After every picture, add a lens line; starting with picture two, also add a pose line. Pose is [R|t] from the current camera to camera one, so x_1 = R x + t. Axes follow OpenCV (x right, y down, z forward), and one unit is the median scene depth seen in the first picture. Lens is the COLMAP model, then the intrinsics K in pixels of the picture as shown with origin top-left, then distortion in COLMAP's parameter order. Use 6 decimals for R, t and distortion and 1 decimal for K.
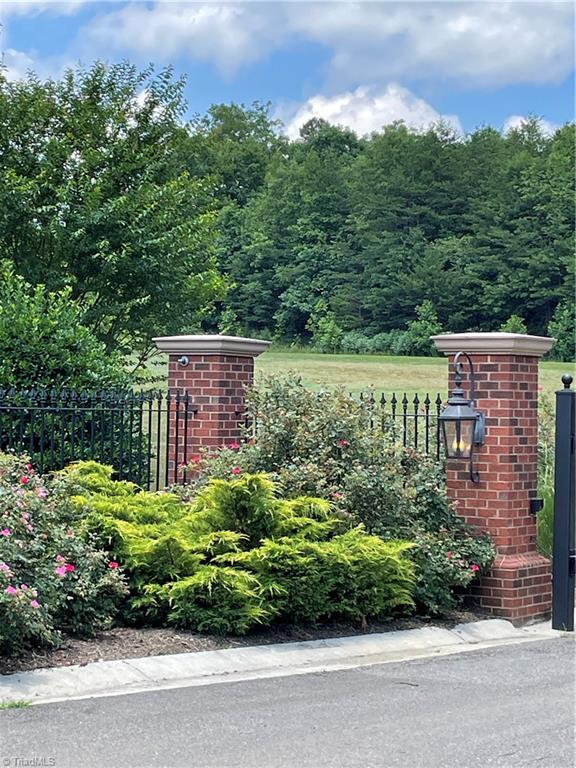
lens RADIAL K [[1796.4, 0, 288.0], [0, 1796.4, 384.0], [0, 0, 1]] dist [0.149392, 0.419951]
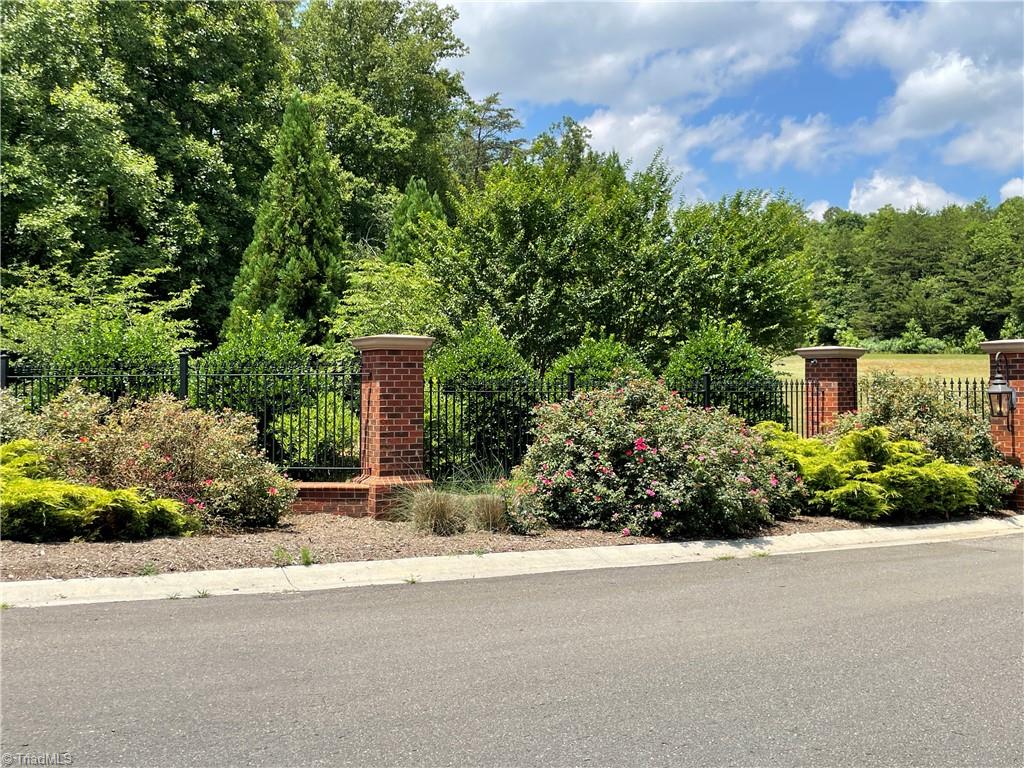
lens RADIAL K [[1082.8, 0, 512.0], [0, 1082.8, 384.0], [0, 0, 1]] dist [0.056250, -0.026568]
pose [[0.963766, -0.021647, -0.265868, -0.068295], [0.023314, 0.999723, 0.003113, -0.002011], [0.265727, -0.009199, 0.964004, -0.078229]]
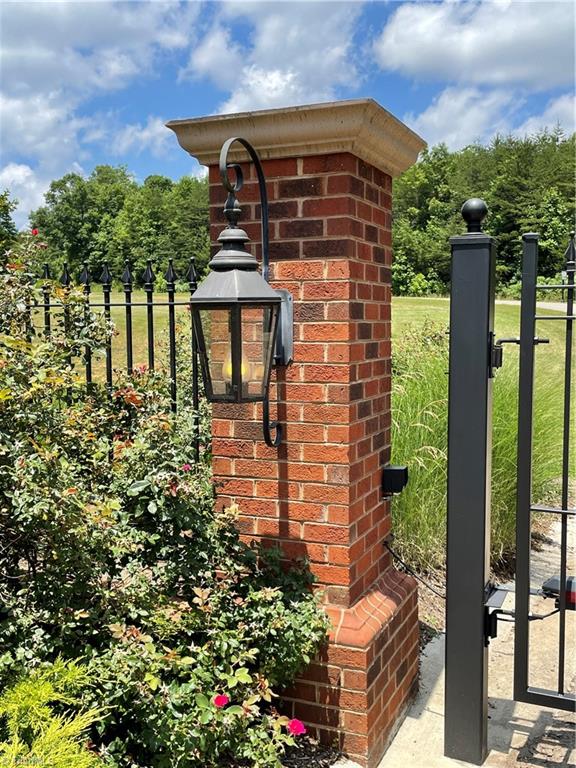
lens RADIAL K [[812.1, 0, 288.0], [0, 812.1, 384.0], [0, 0, 1]] dist [0.056250, -0.026568]
pose [[0.985668, -0.030223, 0.165970, 0.075507], [0.015237, 0.995749, 0.090837, 0.021145], [-0.168009, -0.087006, 0.981938, 0.816759]]
